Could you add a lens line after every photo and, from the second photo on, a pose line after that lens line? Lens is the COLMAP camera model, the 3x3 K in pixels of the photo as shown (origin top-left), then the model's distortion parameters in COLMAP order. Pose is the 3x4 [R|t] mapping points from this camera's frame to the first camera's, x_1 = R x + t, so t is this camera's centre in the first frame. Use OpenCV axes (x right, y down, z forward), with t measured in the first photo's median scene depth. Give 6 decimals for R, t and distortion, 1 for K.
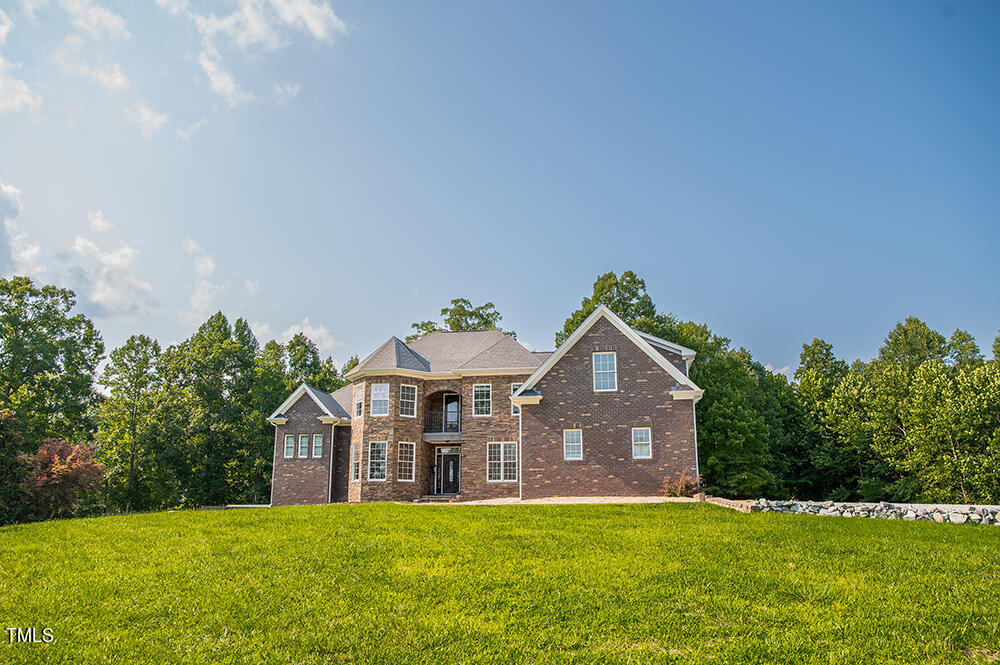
lens RADIAL K [[695.1, 0, 500.0], [0, 695.1, 332.5], [0, 0, 1]] dist [-0.076863, 0.001355]
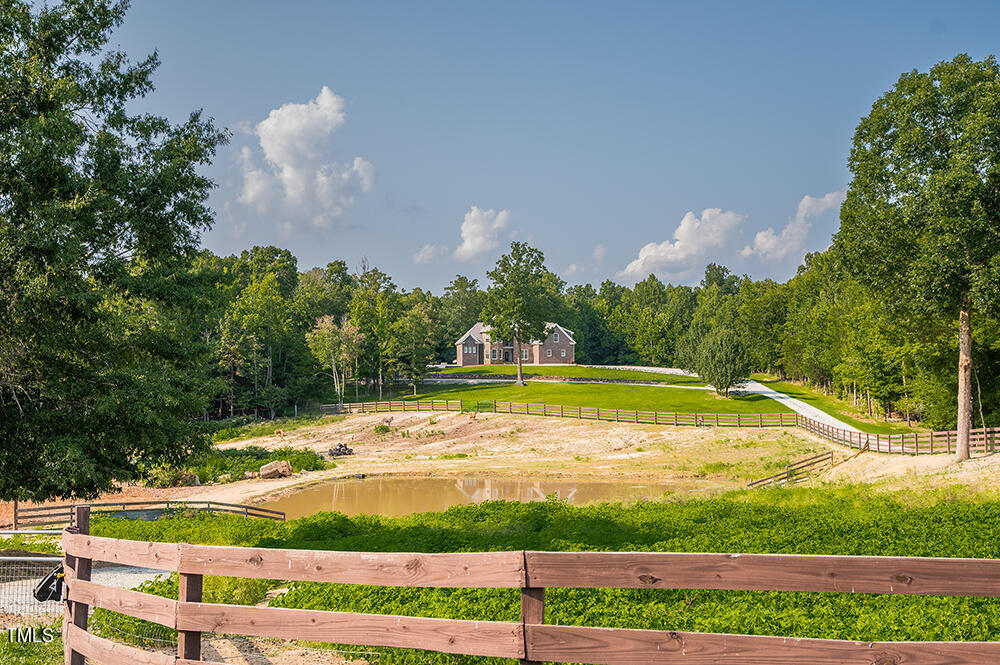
lens RADIAL K [[1152.3, 0, 500.0], [0, 1152.3, 332.5], [0, 0, 1]] dist [-0.000134, -0.000238]
pose [[0.949327, 0.013280, 0.314009, -2.186871], [-0.083093, 0.974162, 0.210012, -1.303118], [-0.303106, -0.225462, 0.925902, -5.013743]]
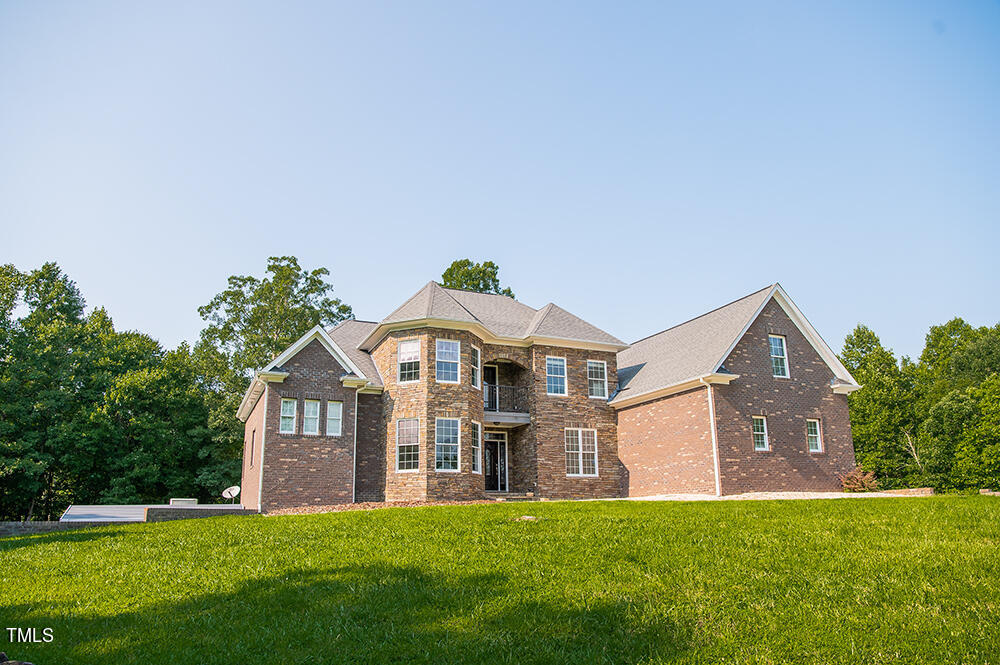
lens RADIAL K [[695.1, 0, 500.0], [0, 695.1, 332.5], [0, 0, 1]] dist [-0.076863, 0.001355]
pose [[0.828271, 0.137434, 0.543212, -0.535626], [-0.131851, 0.990036, -0.049440, 0.096867], [-0.544594, -0.030673, 0.838139, 0.358071]]
